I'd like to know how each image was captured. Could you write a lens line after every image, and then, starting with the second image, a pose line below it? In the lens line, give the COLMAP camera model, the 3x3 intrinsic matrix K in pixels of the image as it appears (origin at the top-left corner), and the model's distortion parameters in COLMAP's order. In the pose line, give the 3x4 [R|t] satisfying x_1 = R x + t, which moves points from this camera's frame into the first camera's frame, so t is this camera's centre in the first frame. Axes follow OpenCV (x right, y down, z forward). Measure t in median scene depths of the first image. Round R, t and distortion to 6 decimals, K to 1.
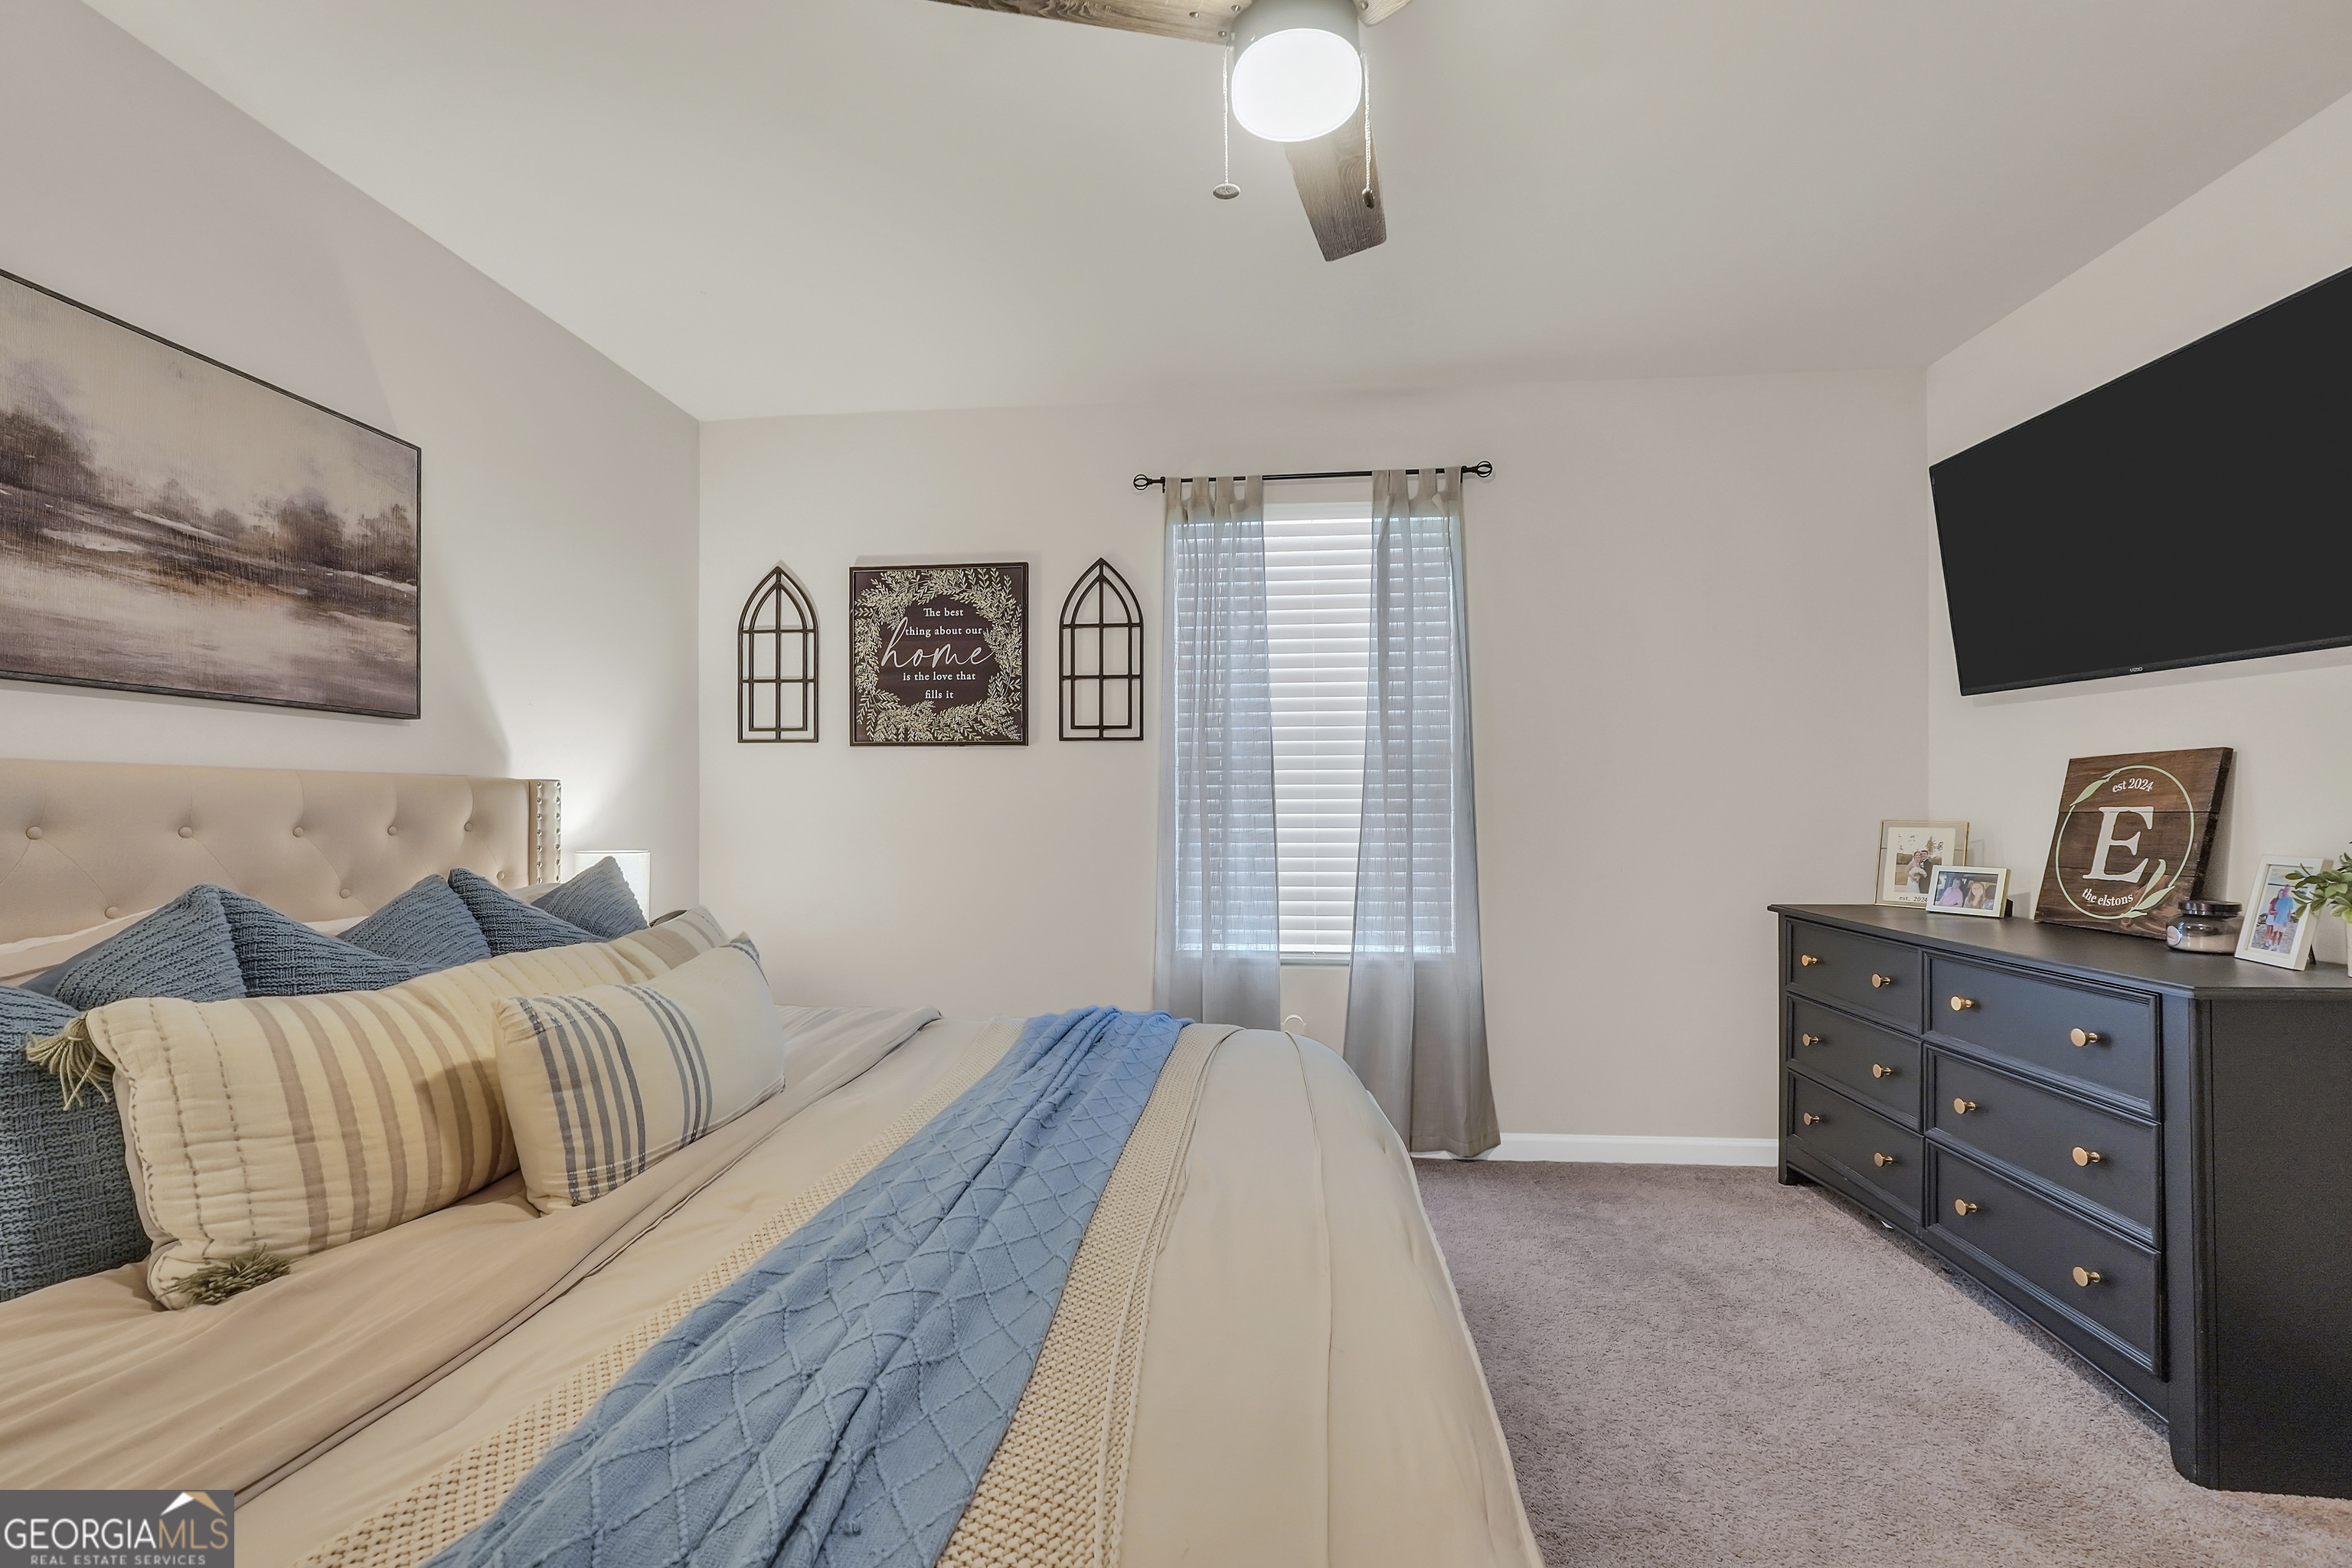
lens RADIAL K [[1004.2, 0, 1180.8], [0, 1004.2, 809.9], [0, 0, 1]] dist [-0.021787, 0.007807]
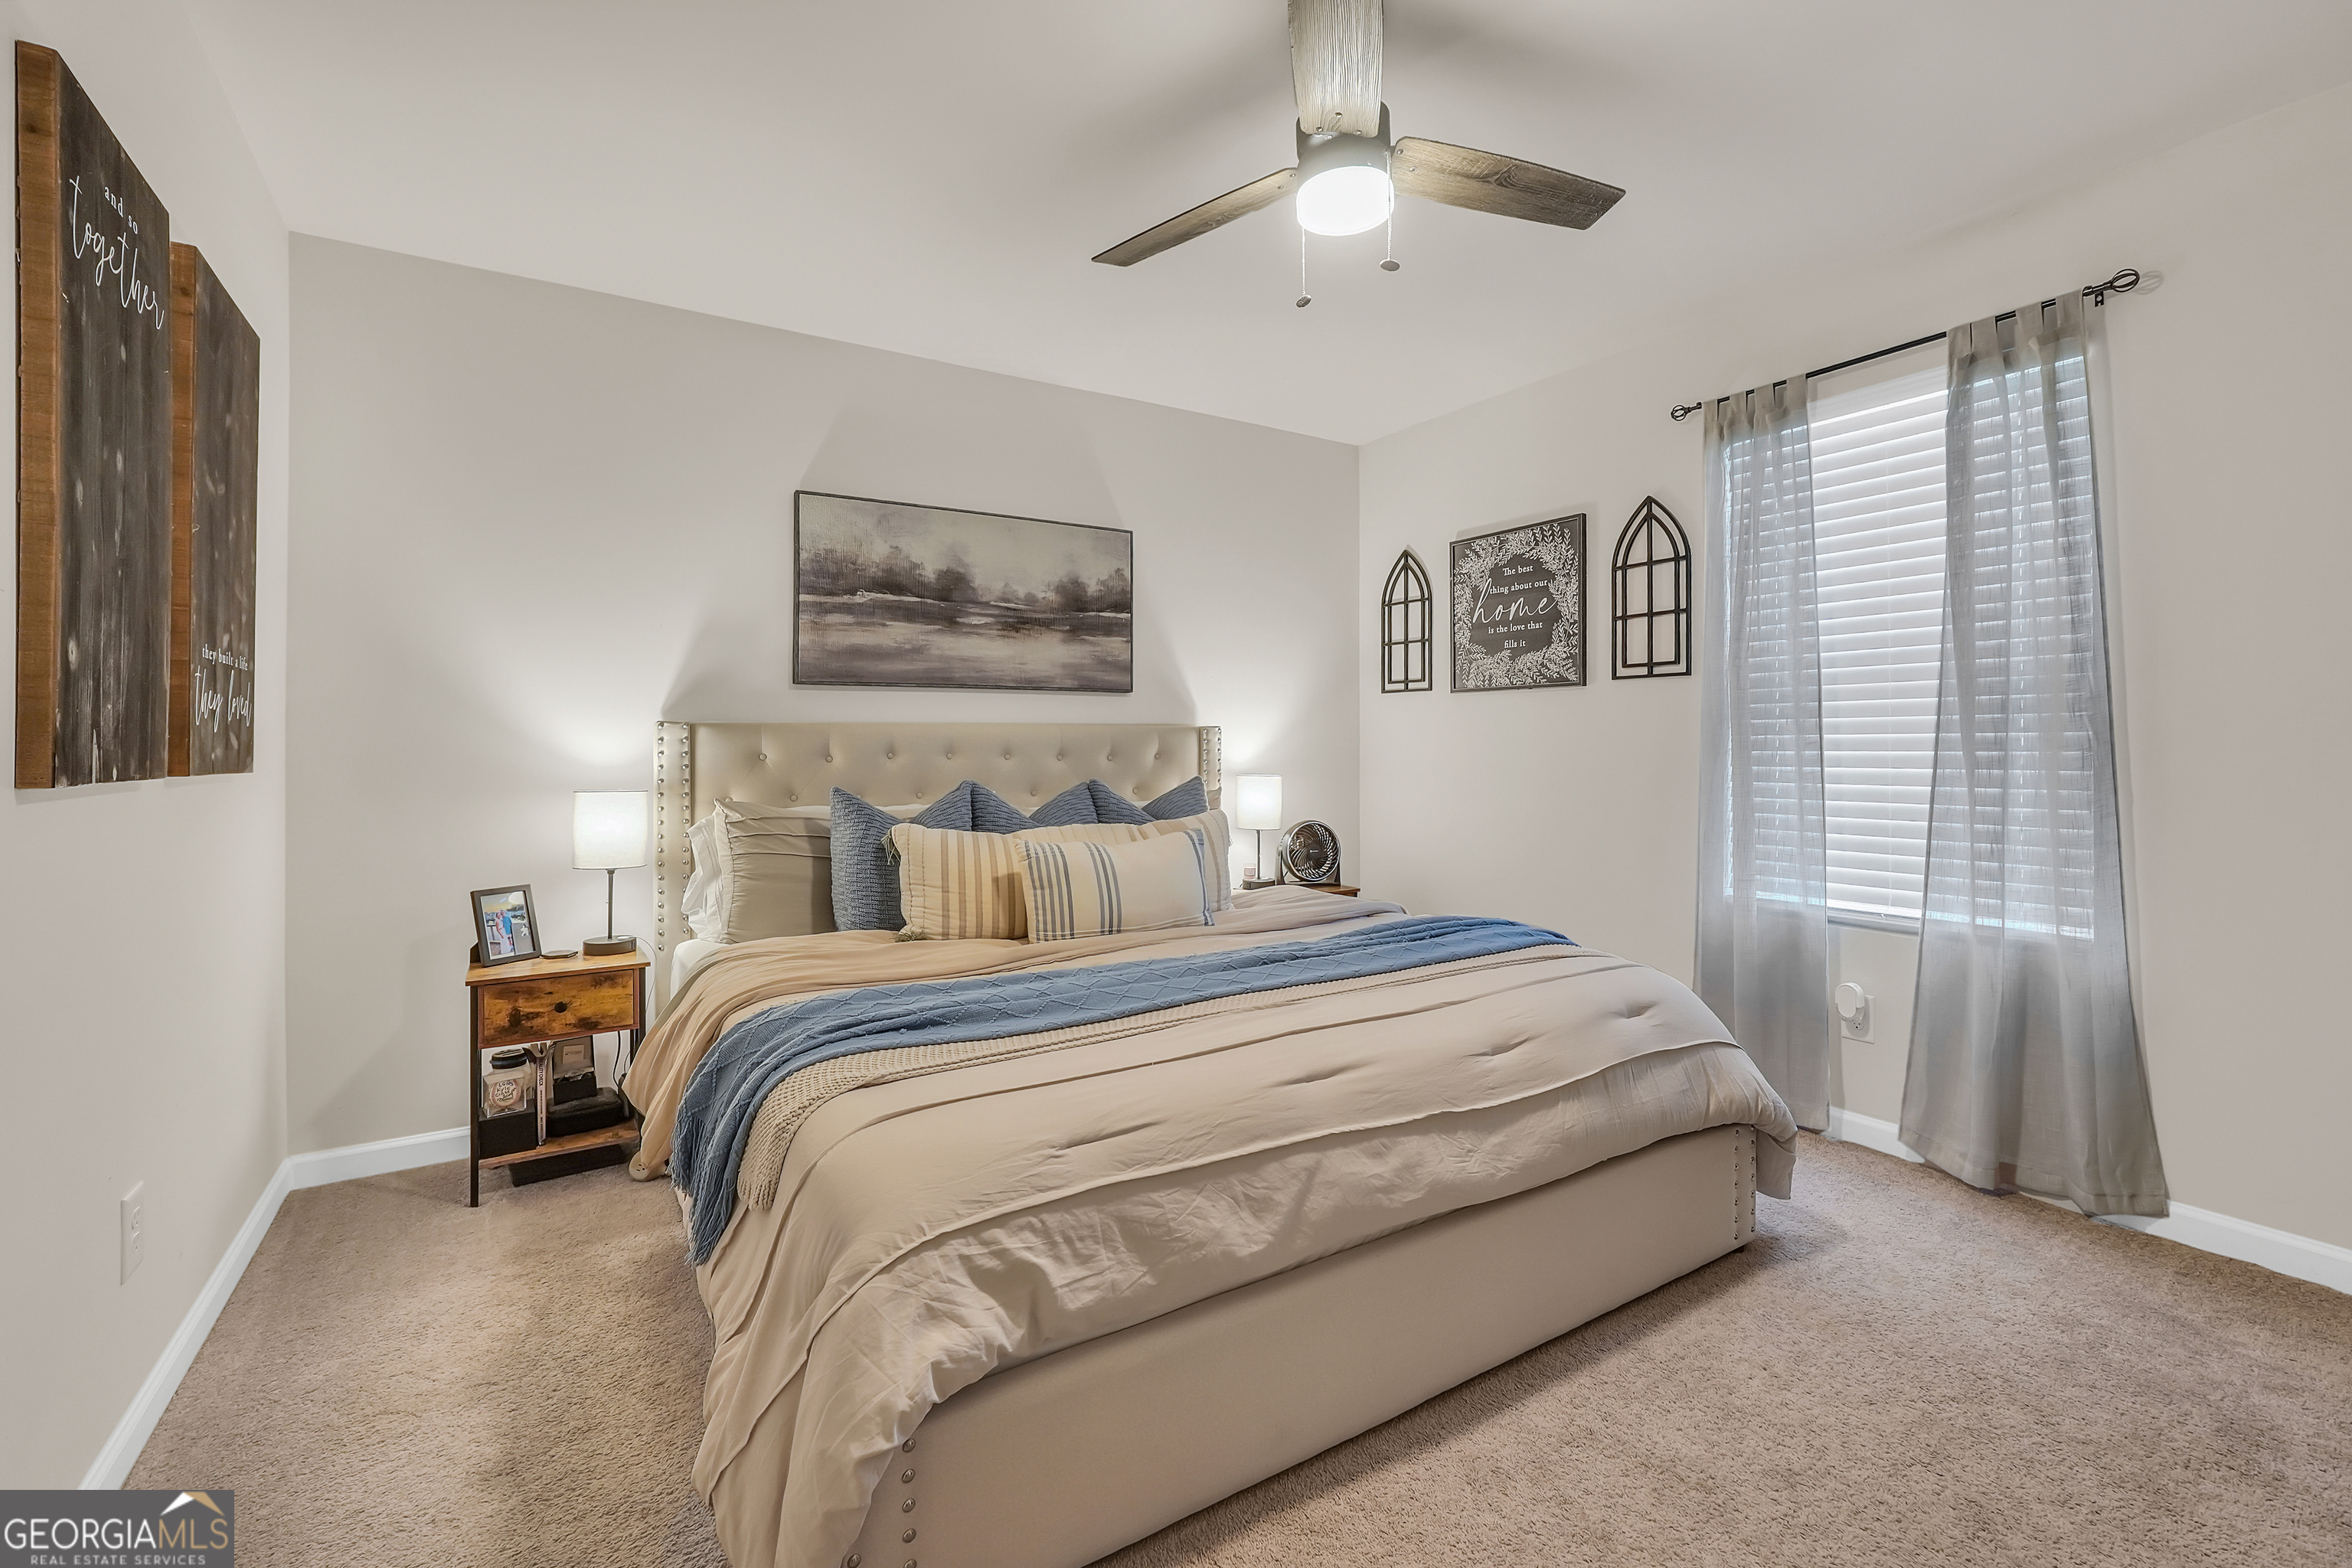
lens RADIAL K [[1026.1, 0, 1166.9], [0, 1026.1, 751.2], [0, 0, 1]] dist [-0.000751, 0.000014]
pose [[0.610827, 0.005272, -0.791746, 0.459215], [-0.000720, 0.999981, 0.006103, -0.001435], [0.791764, -0.003158, 0.610819, -0.012595]]
